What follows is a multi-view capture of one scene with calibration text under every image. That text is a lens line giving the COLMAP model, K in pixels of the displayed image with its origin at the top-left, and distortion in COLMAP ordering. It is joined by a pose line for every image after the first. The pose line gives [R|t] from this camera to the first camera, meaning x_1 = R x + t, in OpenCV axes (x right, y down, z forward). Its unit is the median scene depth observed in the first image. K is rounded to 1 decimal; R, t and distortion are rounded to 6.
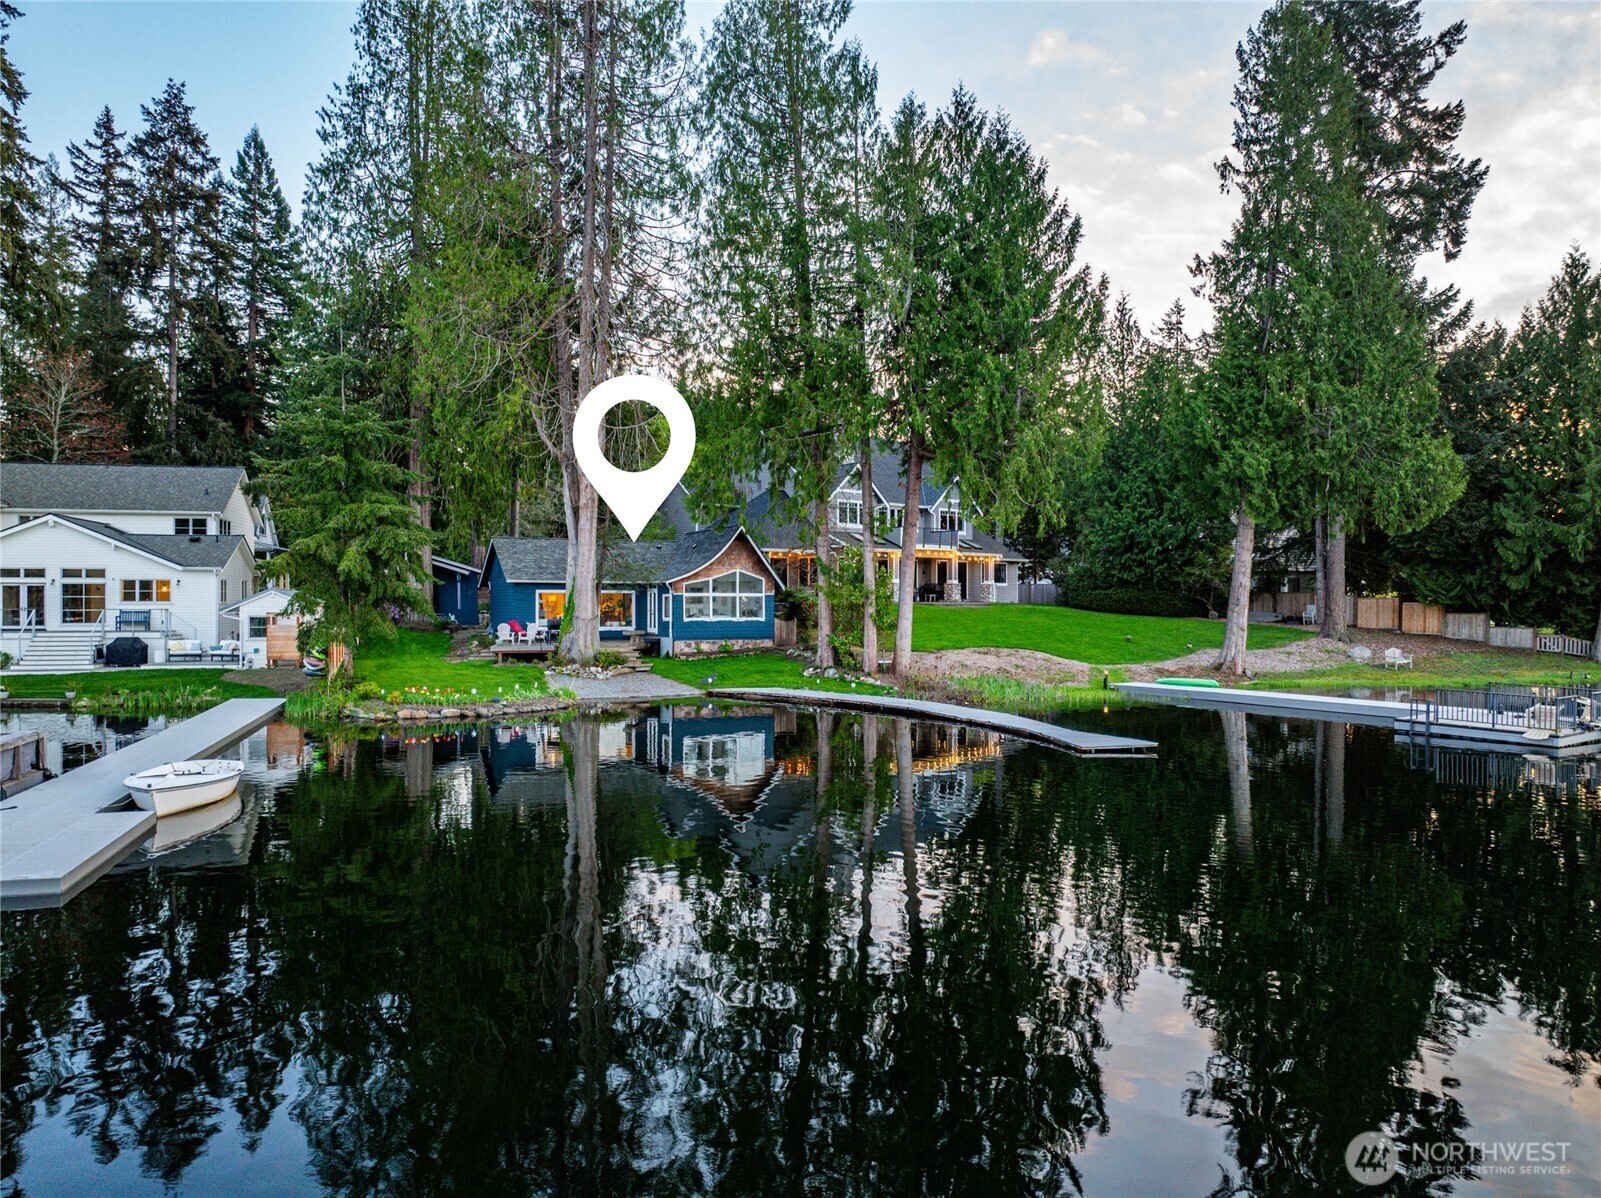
lens RADIAL K [[1128.2, 0, 803.3], [0, 1128.2, 603.8], [0, 0, 1]] dist [-0.023962, 0.000229]
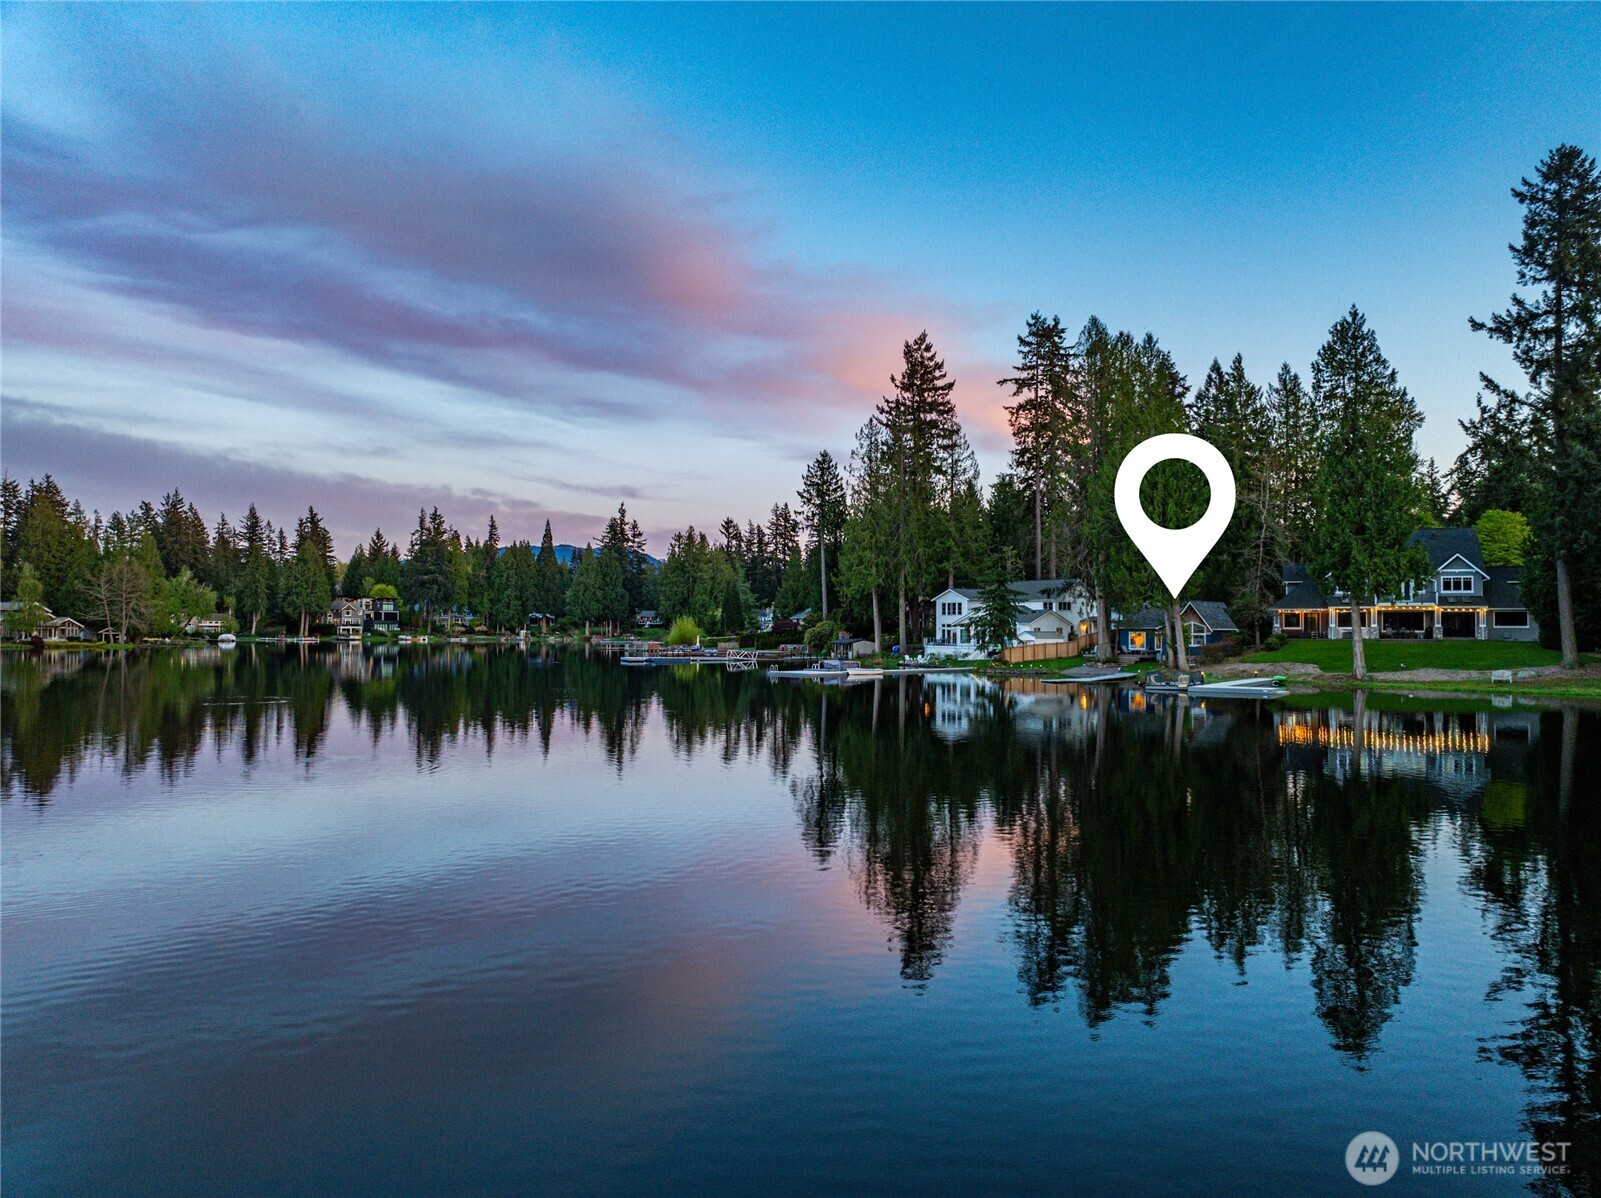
lens RADIAL K [[1128.2, 0, 803.3], [0, 1128.2, 603.8], [0, 0, 1]] dist [-0.023962, 0.000229]
pose [[0.412095, -0.021513, -0.910887, 1.559341], [-0.009310, 0.999570, -0.027819, 0.000827], [0.911093, 0.019945, 0.411718, -0.528441]]
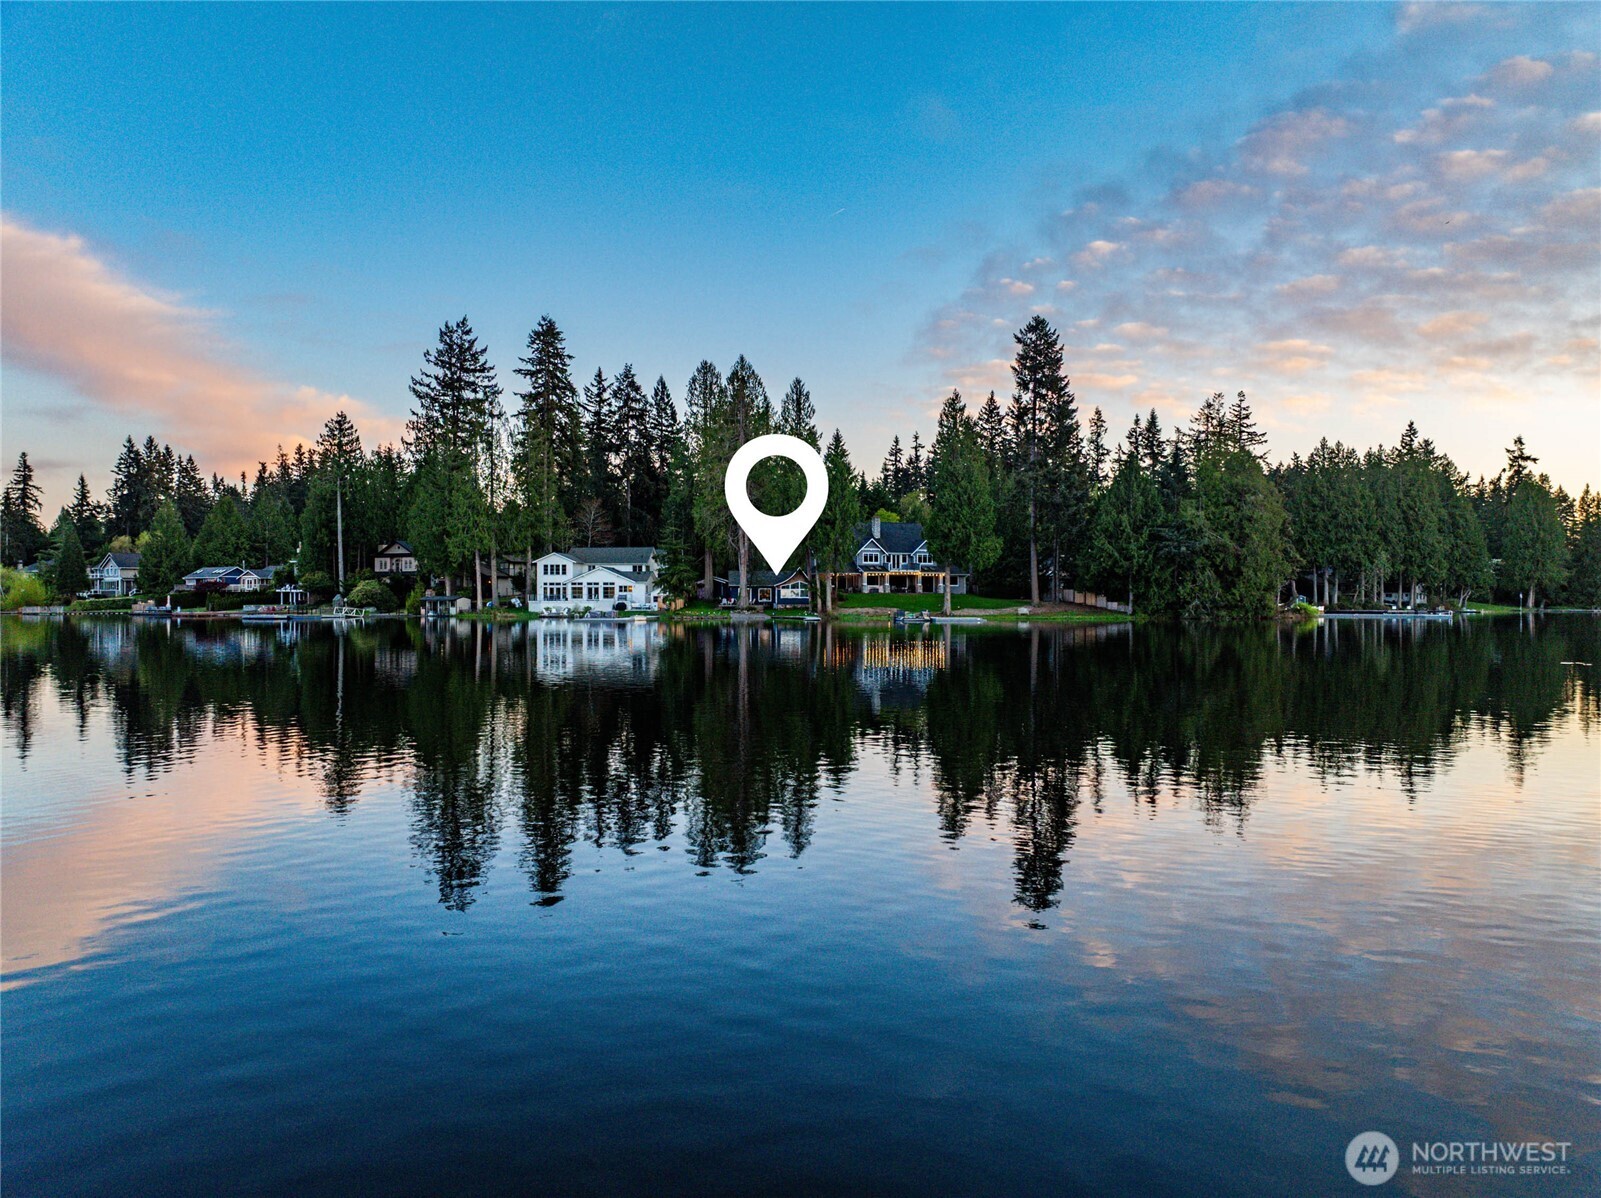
lens RADIAL K [[1128.2, 0, 803.3], [0, 1128.2, 603.8], [0, 0, 1]] dist [-0.023962, 0.000229]
pose [[0.940472, -0.000218, -0.339871, 0.980595], [-0.000833, 0.999995, -0.002946, 0.039235], [0.339870, 0.003053, 0.940467, -1.843964]]
